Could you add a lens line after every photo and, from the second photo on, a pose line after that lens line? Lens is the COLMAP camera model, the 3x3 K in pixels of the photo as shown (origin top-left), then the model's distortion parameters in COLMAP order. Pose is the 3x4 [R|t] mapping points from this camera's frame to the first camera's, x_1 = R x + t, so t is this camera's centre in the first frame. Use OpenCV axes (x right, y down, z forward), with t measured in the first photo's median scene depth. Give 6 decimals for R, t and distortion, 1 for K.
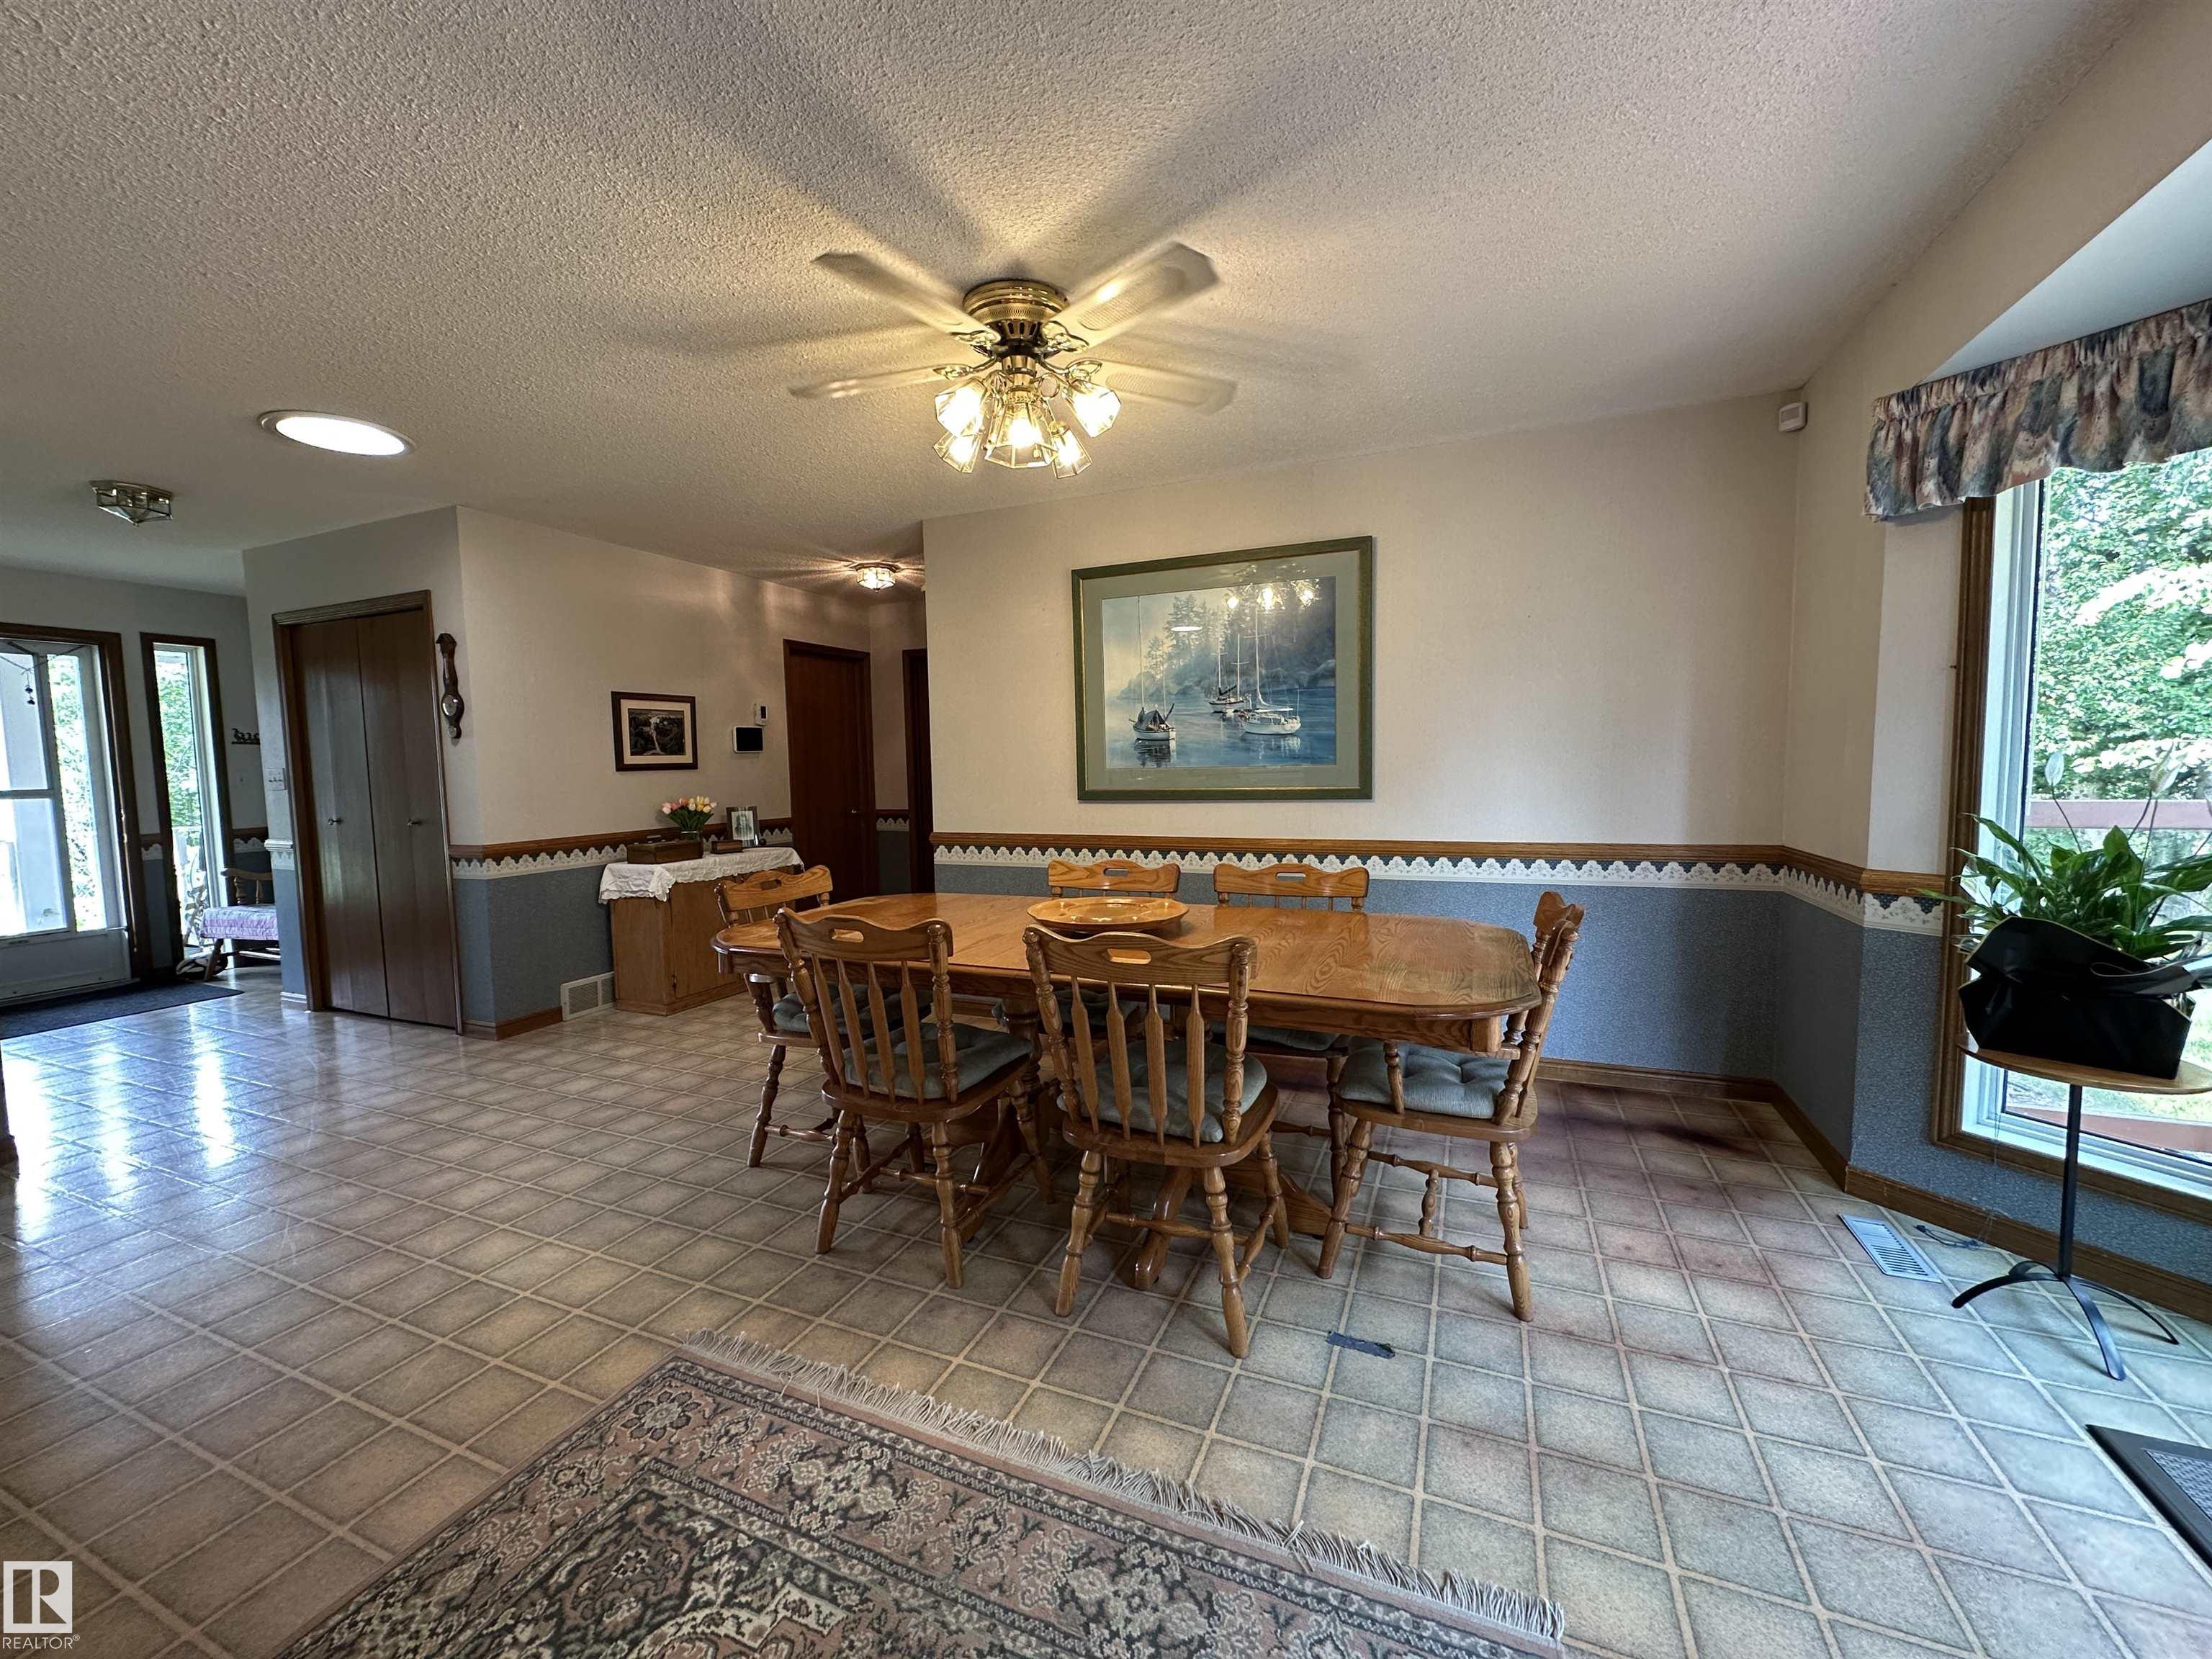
lens RADIAL K [[880.2, 0, 1106.1], [0, 880.2, 827.6], [0, 0, 1]] dist [-0.002695, 0.000810]
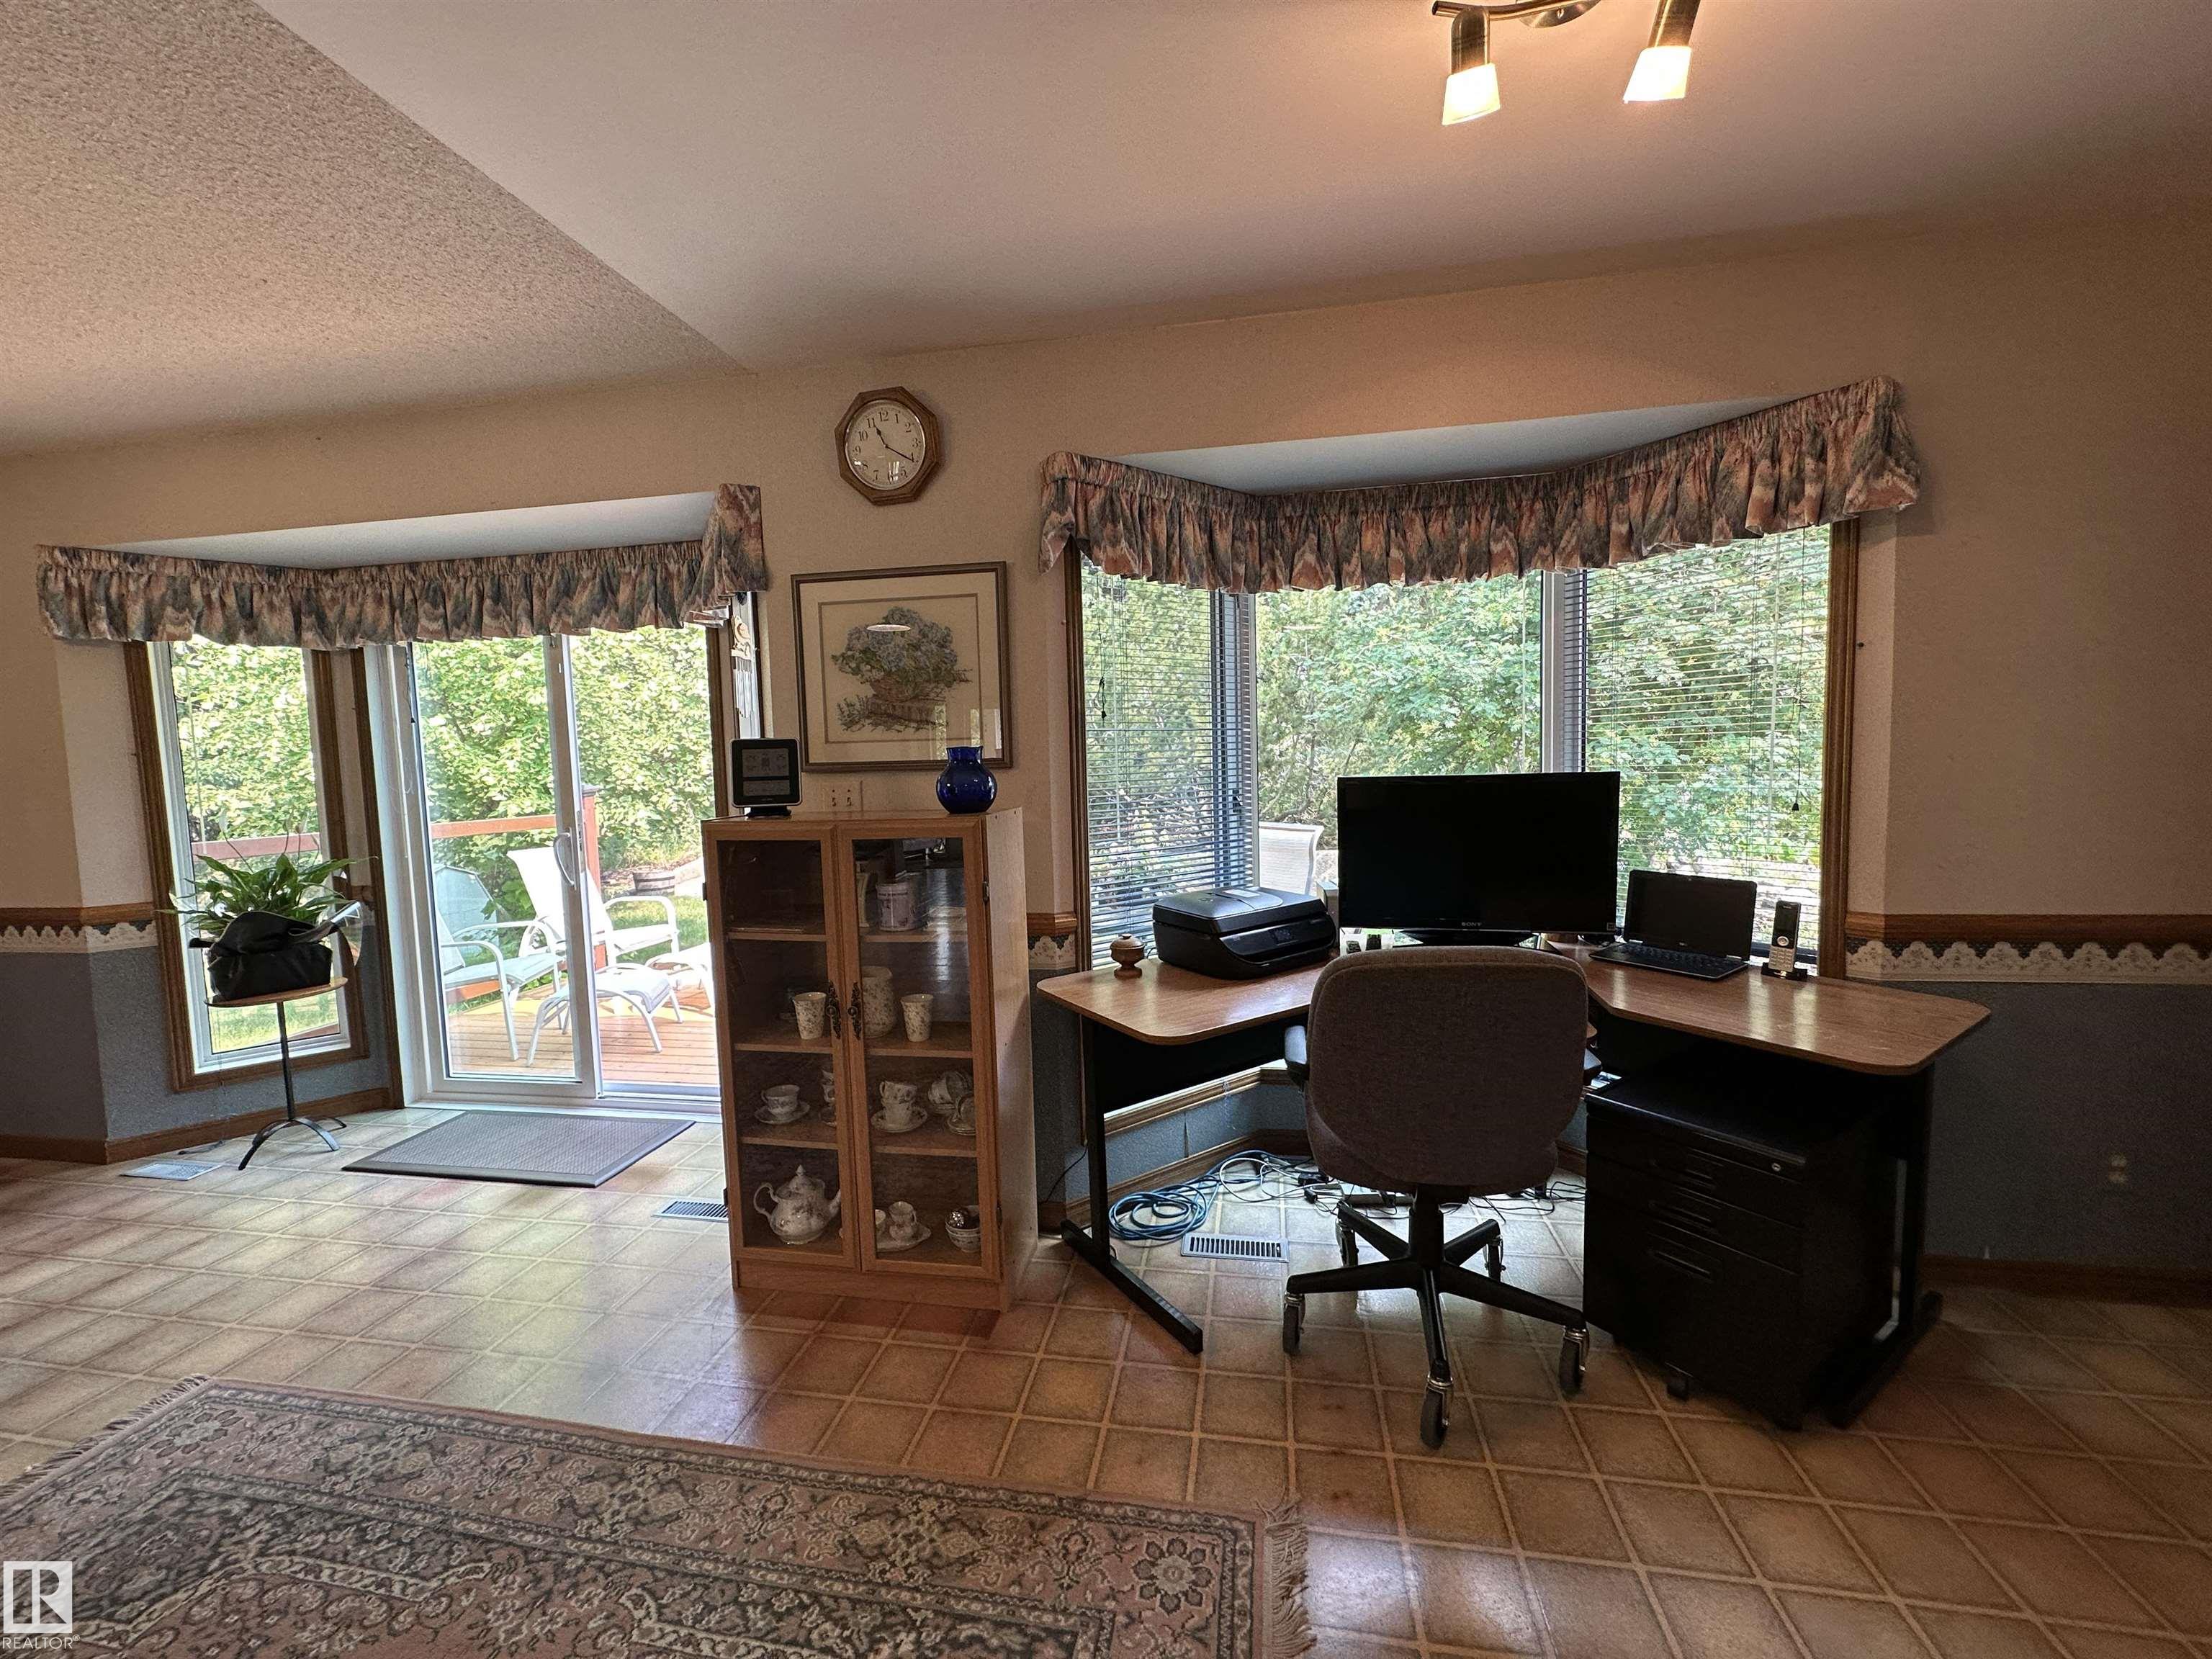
lens RADIAL K [[880.2, 0, 1106.1], [0, 880.2, 828.3], [0, 0, 1]] dist [-0.002695, 0.000810]
pose [[-0.218684, -0.050236, 0.974502, -0.617392], [0.103974, 0.991789, 0.074459, -0.006923], [-0.970241, 0.117606, -0.211665, -0.164263]]
